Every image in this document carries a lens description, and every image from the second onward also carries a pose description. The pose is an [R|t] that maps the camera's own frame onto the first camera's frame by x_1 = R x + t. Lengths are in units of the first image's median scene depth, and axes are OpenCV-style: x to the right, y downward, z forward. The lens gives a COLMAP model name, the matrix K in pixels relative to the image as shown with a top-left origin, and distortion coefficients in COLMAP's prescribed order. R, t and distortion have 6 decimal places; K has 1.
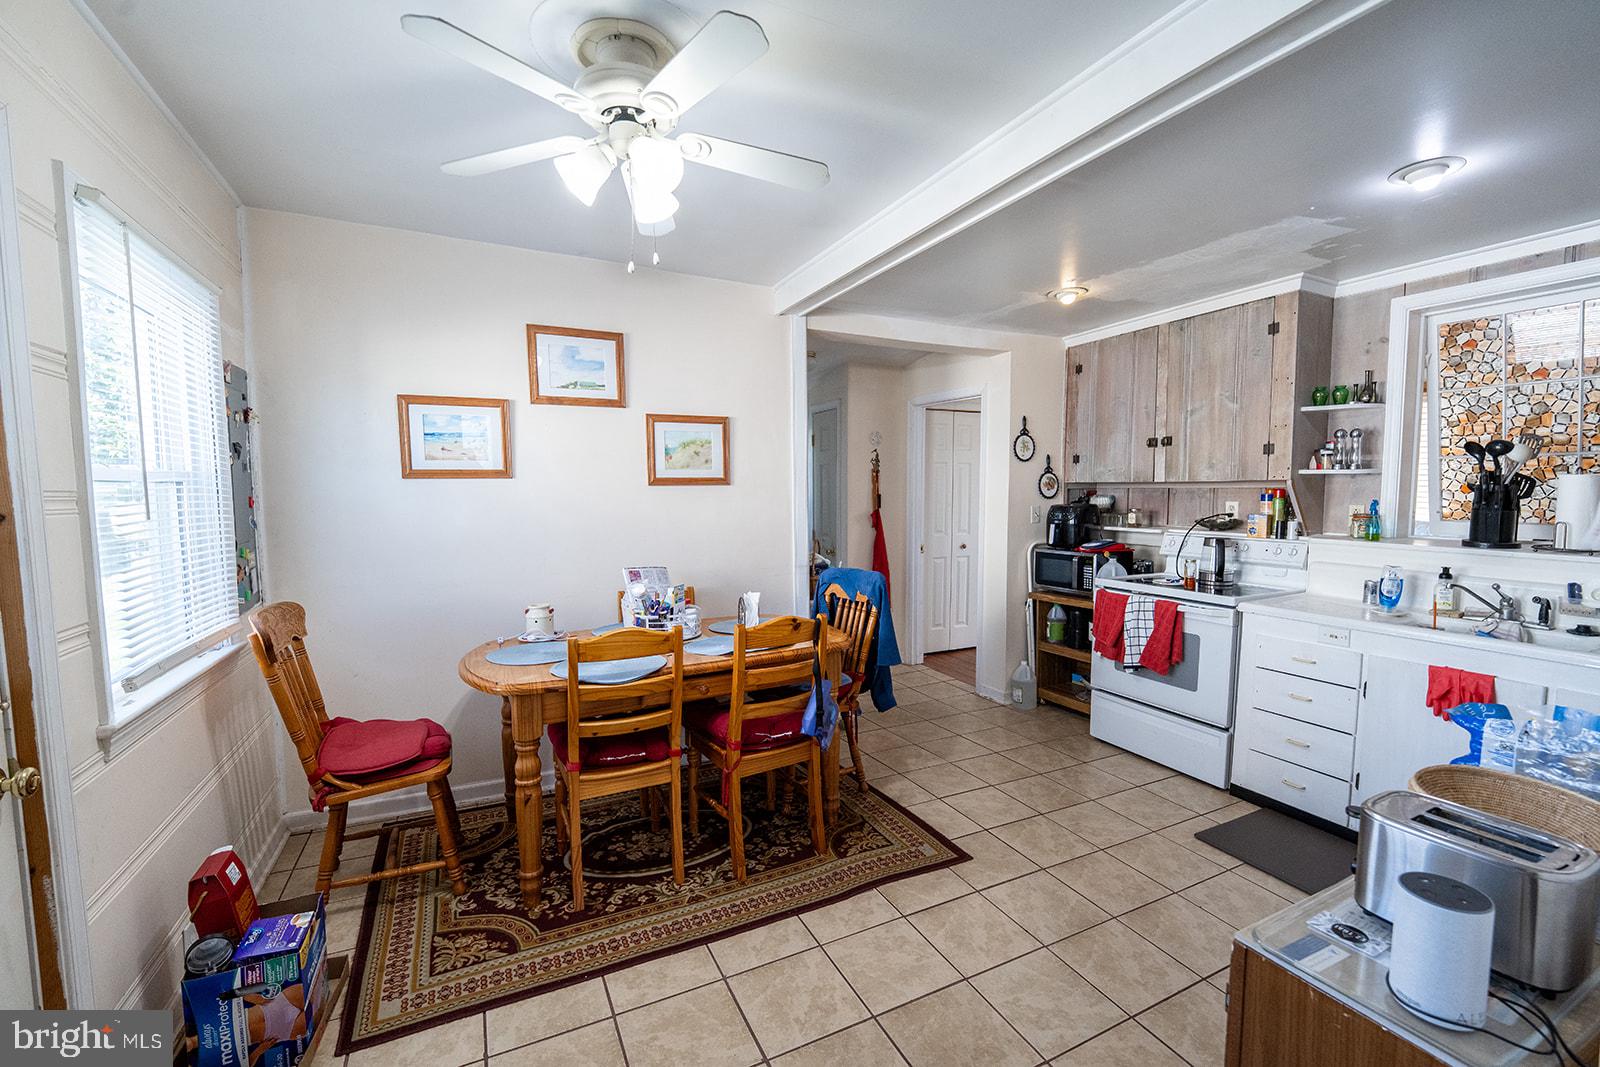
lens RADIAL K [[670.5, 0, 804.7], [0, 670.5, 522.3], [0, 0, 1]] dist [-0.004595, -0.000252]
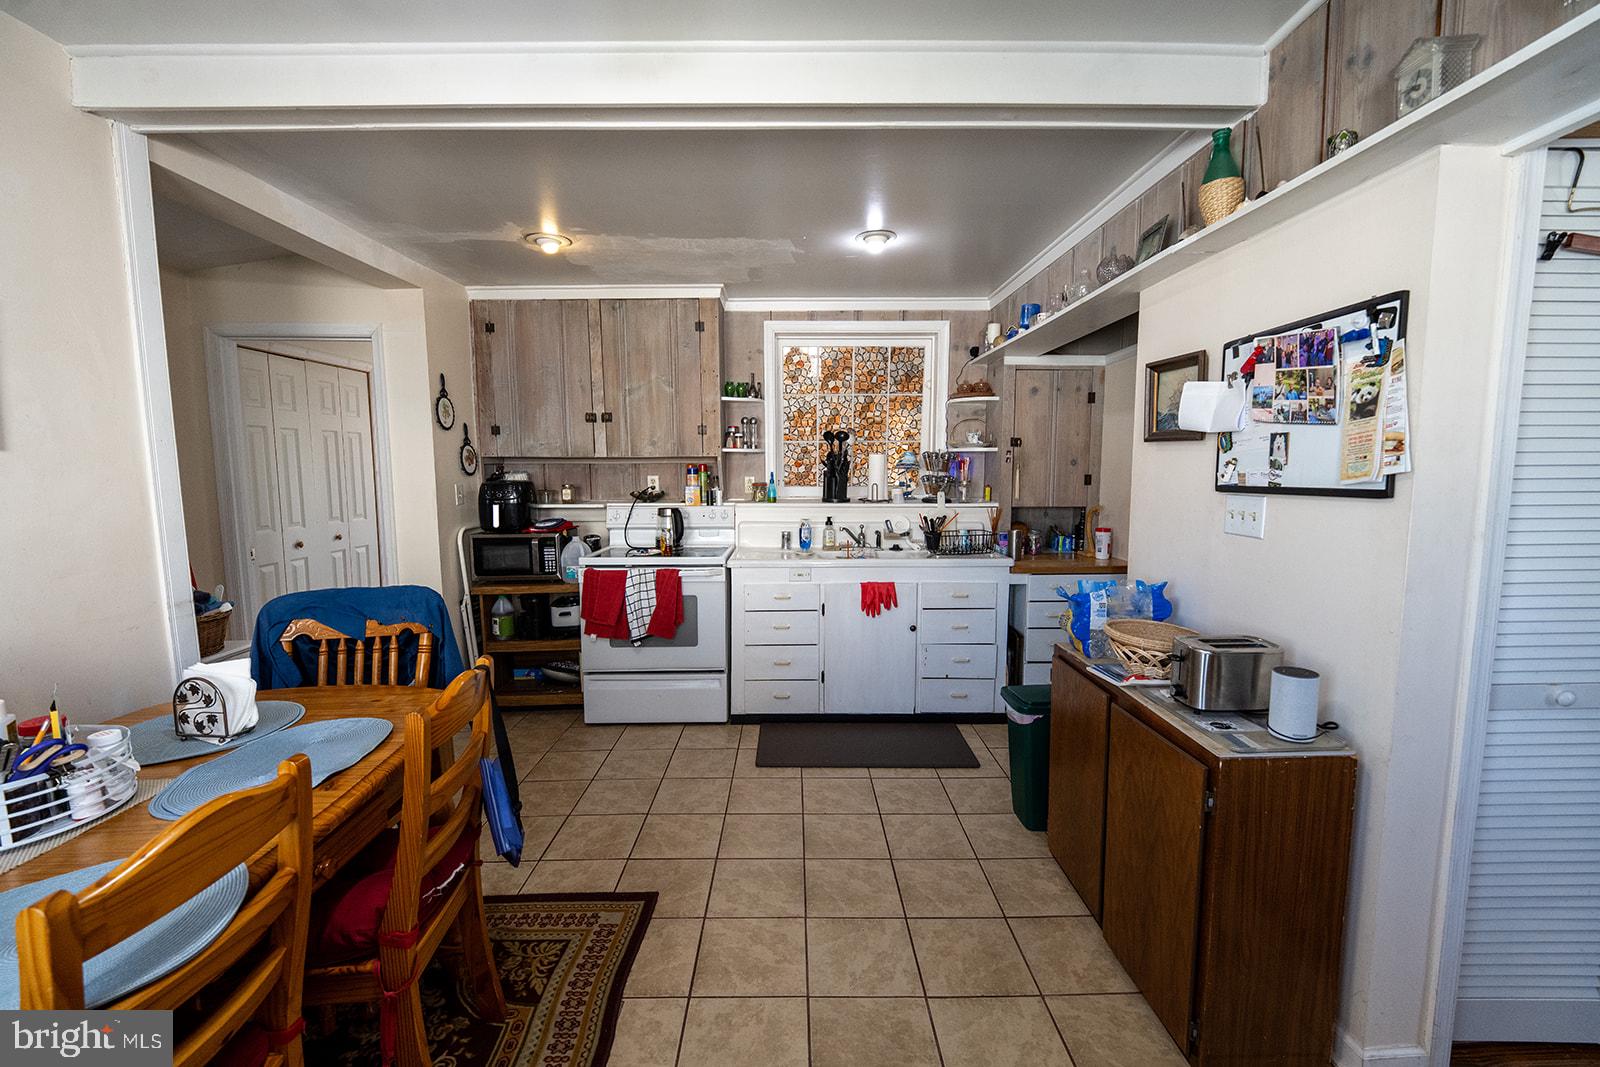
lens RADIAL K [[665.1, 0, 807.3], [0, 665.1, 524.3], [0, 0, 1]] dist [0.021594, -0.019480]
pose [[0.426939, -0.078381, 0.900877, -0.300023], [0.048097, 0.996795, 0.063932, -0.009940], [-0.903000, 0.016035, 0.429341, 0.337881]]
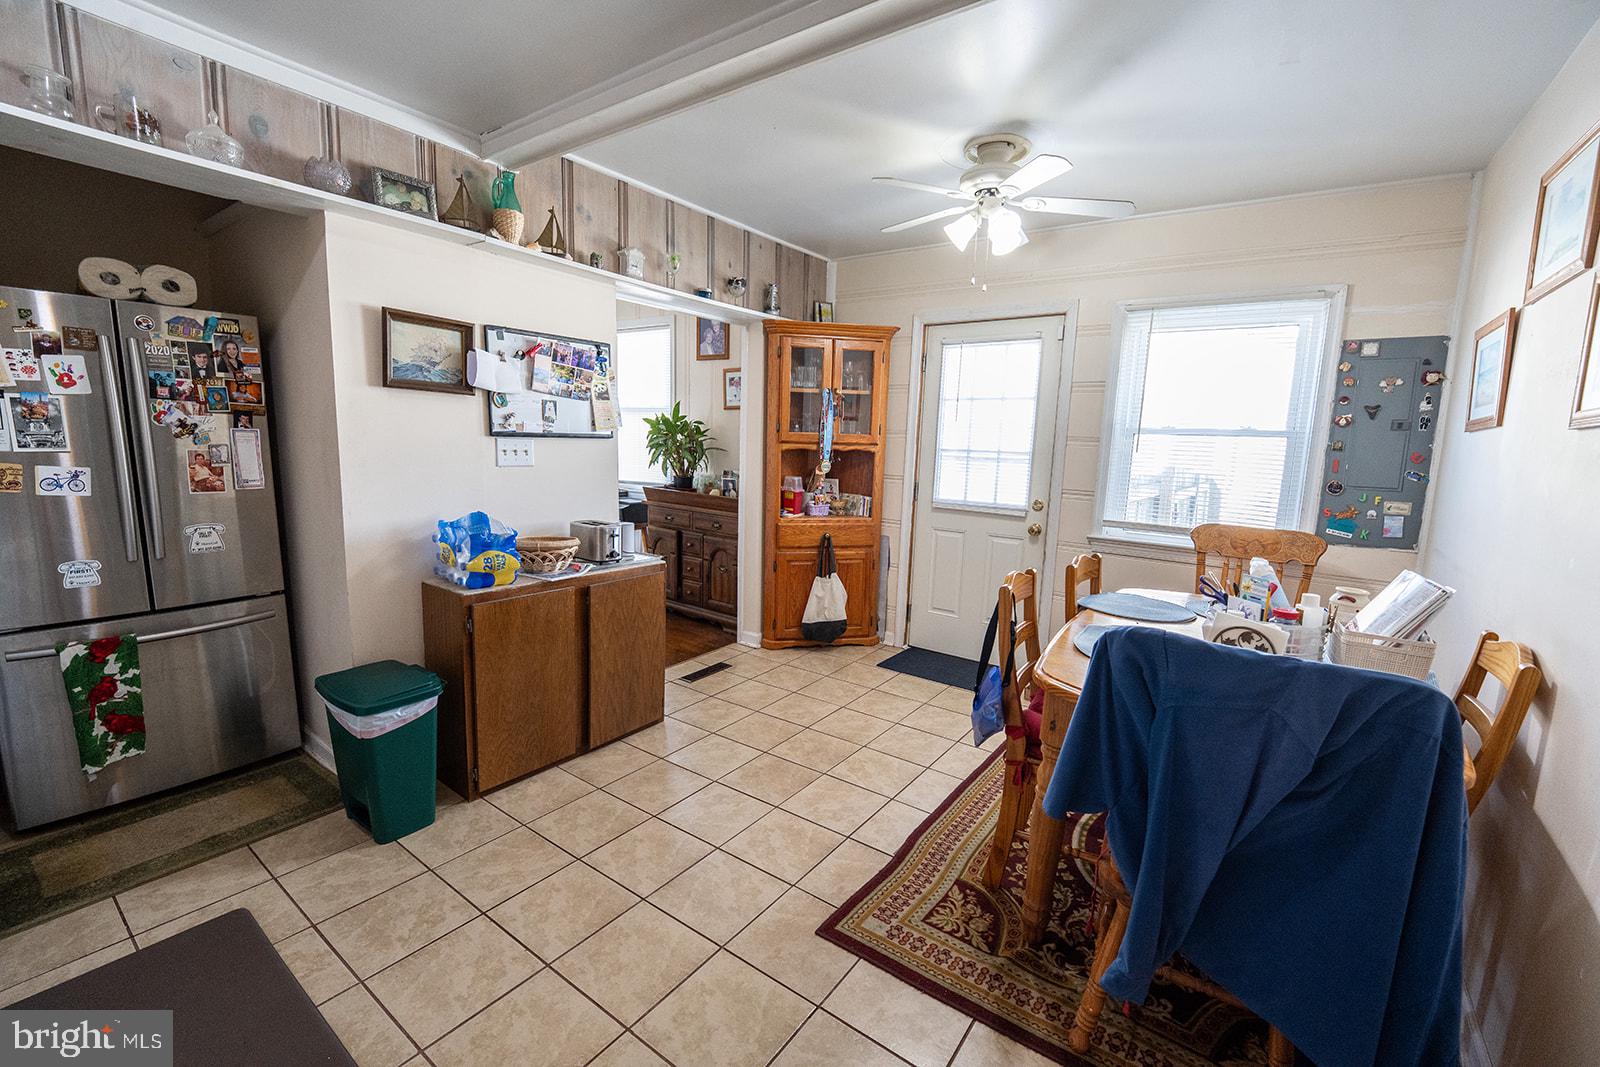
lens RADIAL K [[660.2, 0, 805.4], [0, 660.2, 537.2], [0, 0, 1]] dist [-0.007952, -0.000034]
pose [[-0.886842, 0.038372, -0.460476, 0.423980], [-0.053977, 0.981120, 0.185714, -0.031948], [0.458908, 0.189554, -0.868028, 1.139241]]
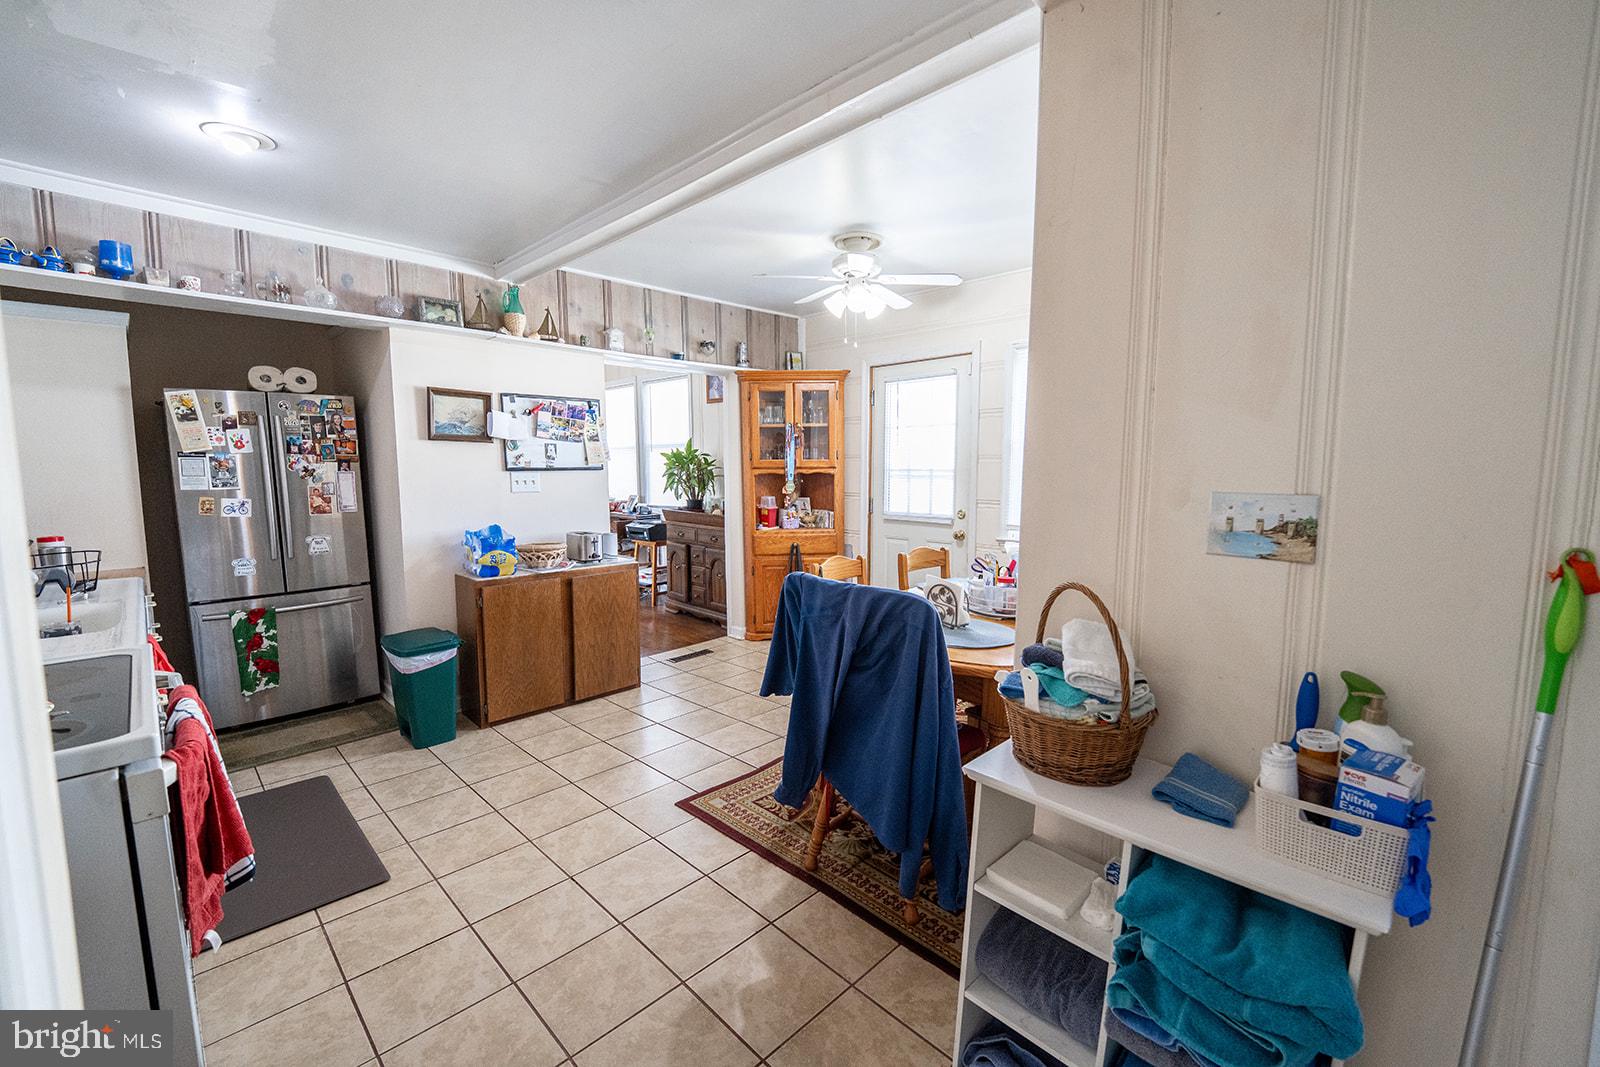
lens RADIAL K [[652.0, 0, 800.0], [0, 652.0, 533.5], [0, 0, 1]] dist [-0.002954, -0.000506]
pose [[-0.945322, 0.035197, -0.324233, 0.283210], [-0.012779, 0.989399, 0.144661, -0.044379], [0.325887, 0.140894, -0.934851, 1.451395]]
